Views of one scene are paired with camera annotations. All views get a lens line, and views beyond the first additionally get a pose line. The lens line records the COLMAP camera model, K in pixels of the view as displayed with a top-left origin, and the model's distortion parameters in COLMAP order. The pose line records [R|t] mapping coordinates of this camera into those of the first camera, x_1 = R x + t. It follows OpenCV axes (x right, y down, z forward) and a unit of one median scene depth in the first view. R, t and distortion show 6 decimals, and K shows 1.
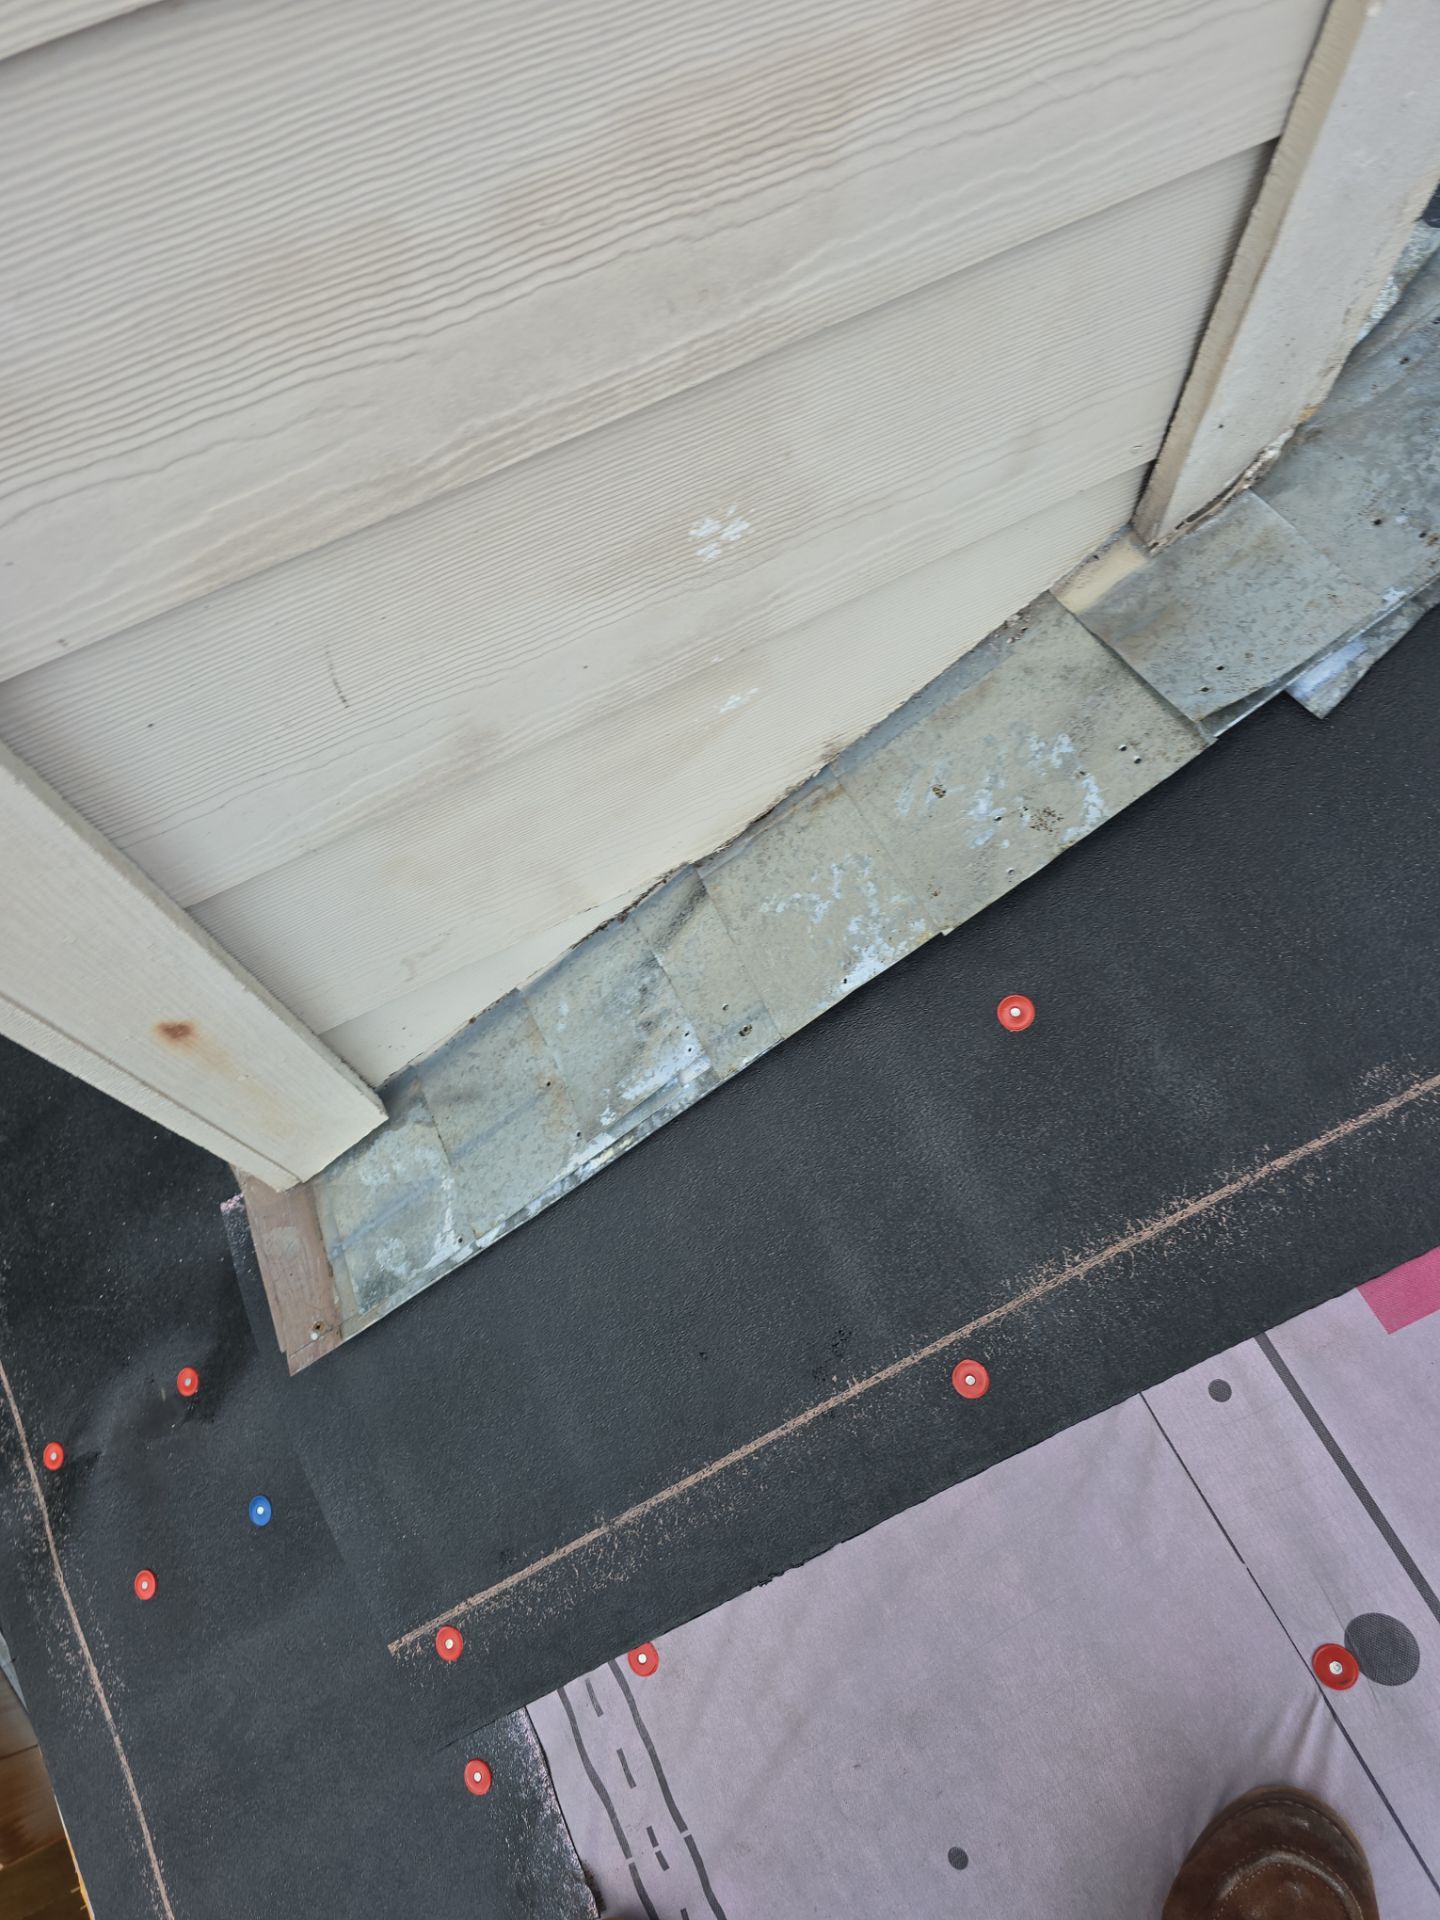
lens RADIAL K [[1276.3, 0, 719.2], [0, 1276.3, 977.0], [0, 0, 1]] dist [0.066382, -0.058092]
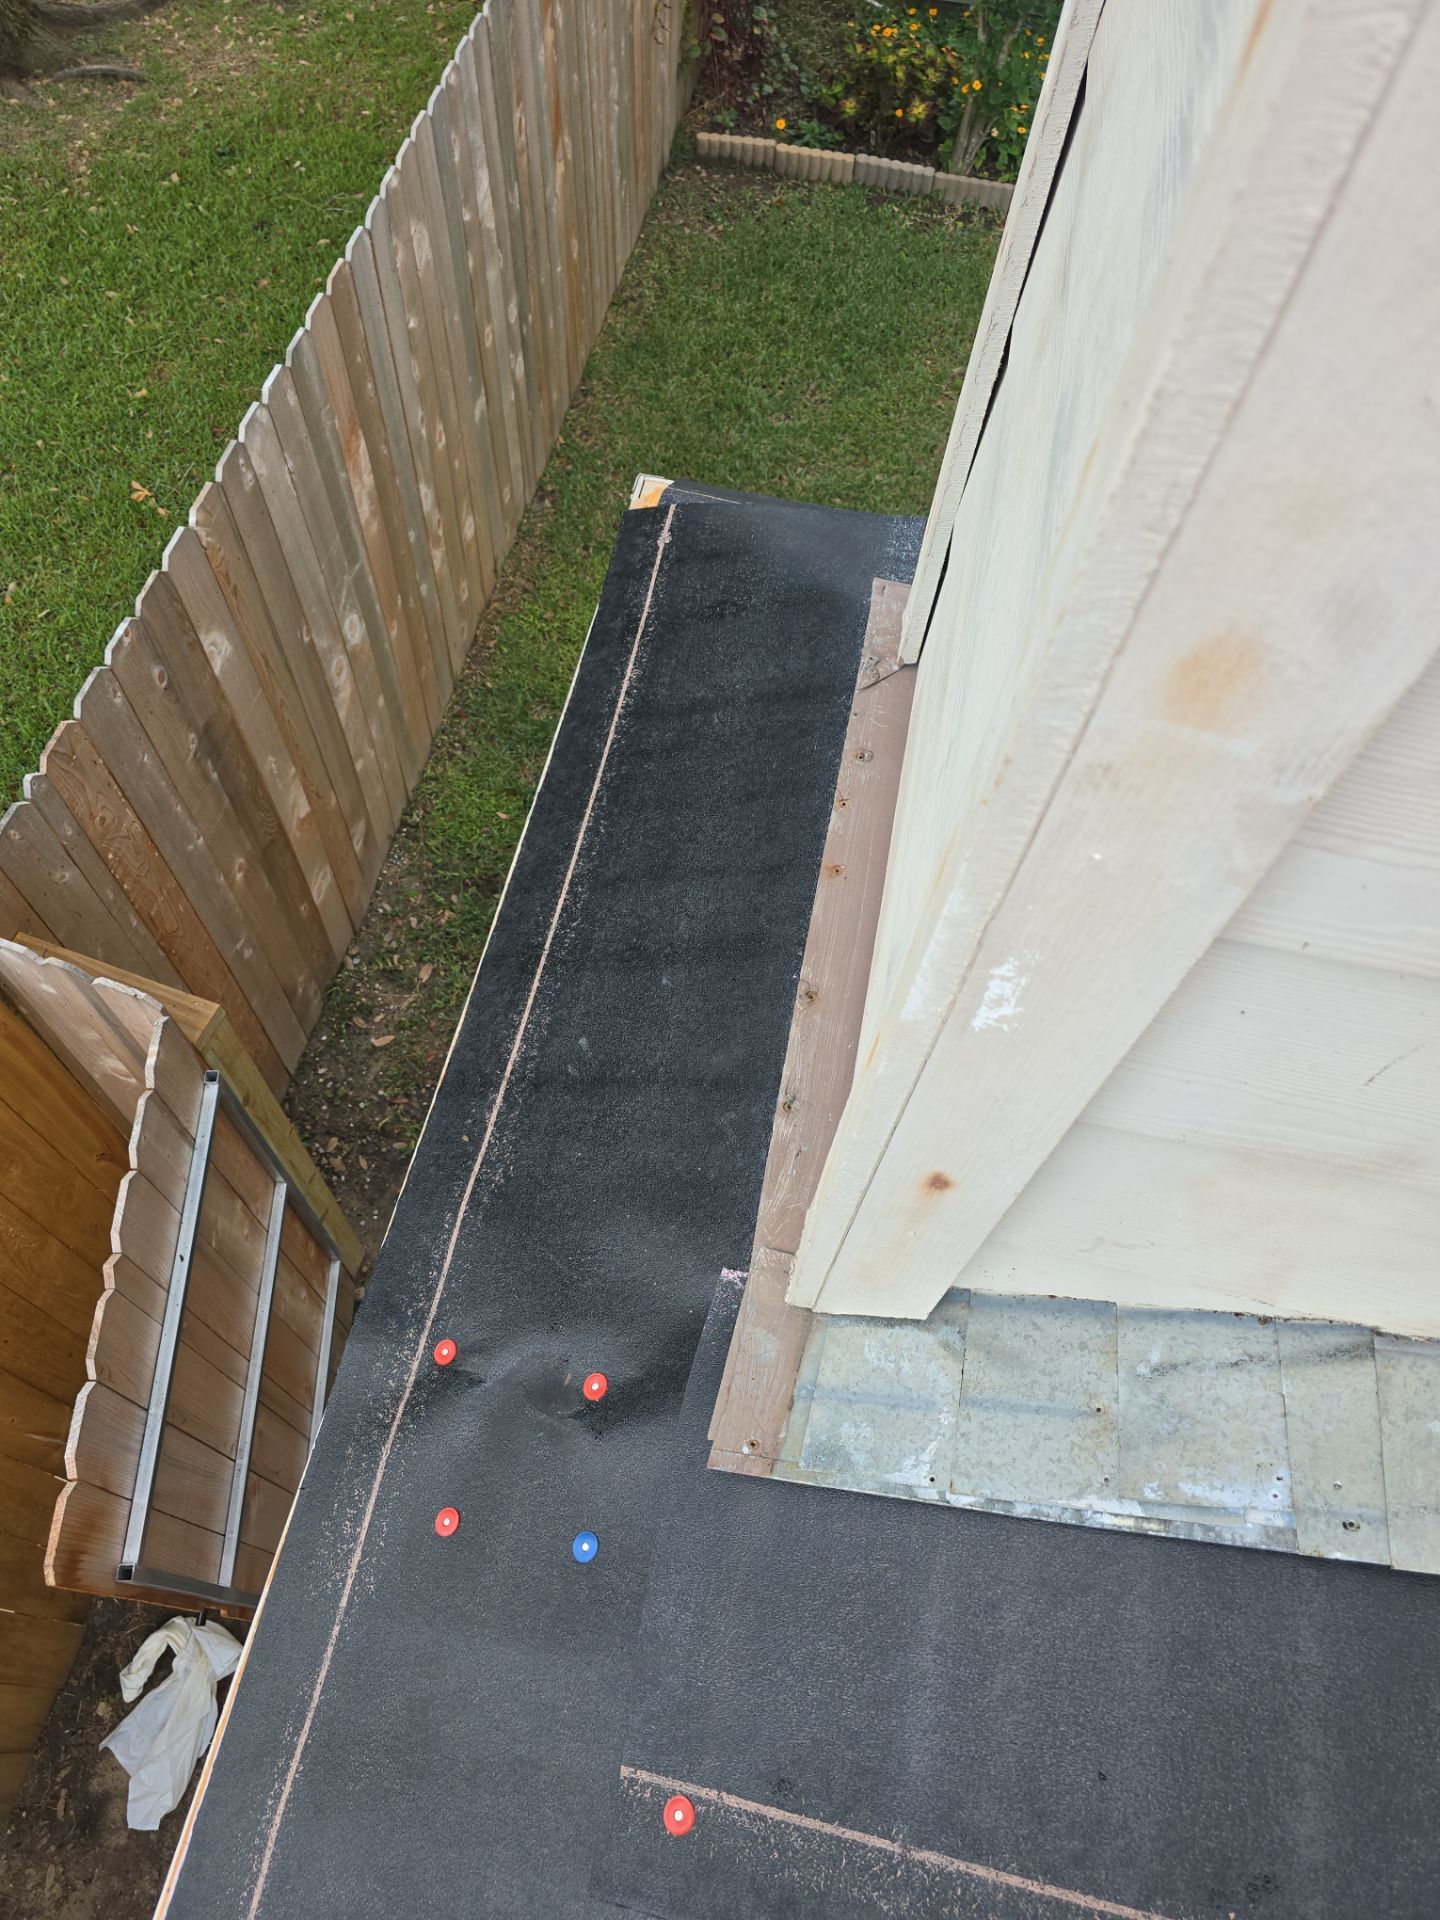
lens RADIAL K [[1279.0, 0, 720.0], [0, 1279.0, 960.0], [0, 0, 1]] dist [0.041786, -0.047654]
pose [[0.770584, 0.594095, -0.230762, -0.323357], [-0.623635, 0.777534, -0.080751, 0.074382], [0.131451, 0.206137, 0.969654, -0.055023]]
